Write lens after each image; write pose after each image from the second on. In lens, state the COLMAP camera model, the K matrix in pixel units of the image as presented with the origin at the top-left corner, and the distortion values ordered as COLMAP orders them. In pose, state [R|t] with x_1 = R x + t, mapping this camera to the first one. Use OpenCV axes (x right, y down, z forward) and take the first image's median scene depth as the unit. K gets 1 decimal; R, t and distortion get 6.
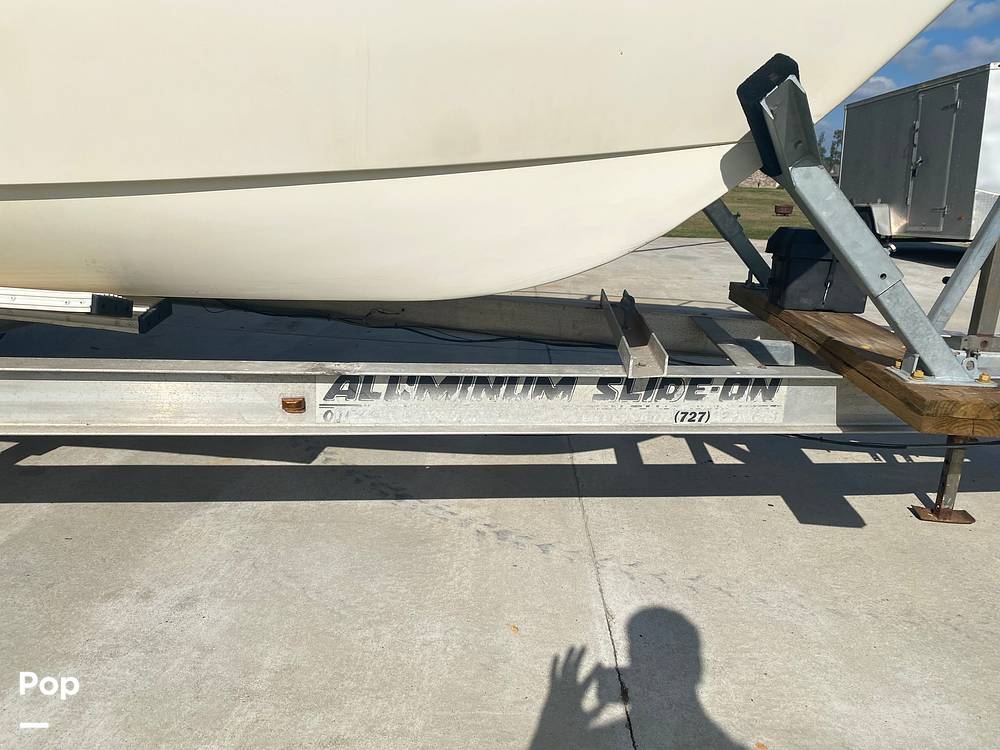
lens RADIAL K [[759.2, 0, 487.0], [0, 759.2, 383.8], [0, 0, 1]] dist [0.013922, -0.004999]
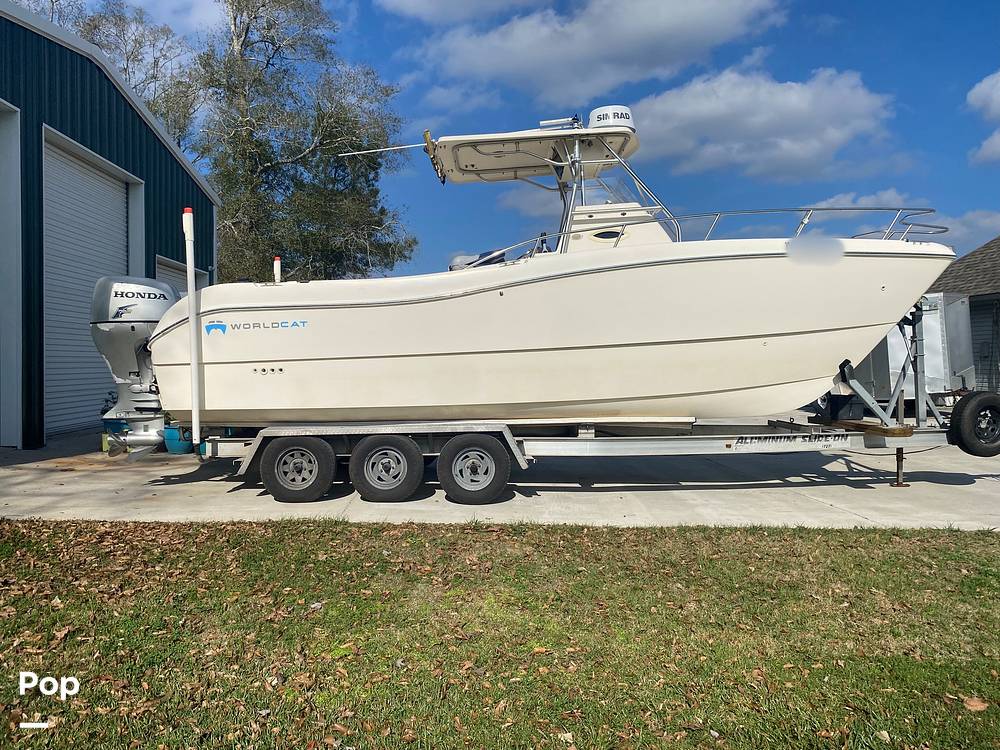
lens RADIAL K [[759.2, 0, 487.0], [0, 759.2, 383.8], [0, 0, 1]] dist [0.013922, -0.004999]
pose [[0.996296, -0.049542, 0.070281, -1.661659], [0.063512, 0.974971, -0.213066, 0.446022], [-0.057967, 0.216741, 0.974507, -2.630509]]
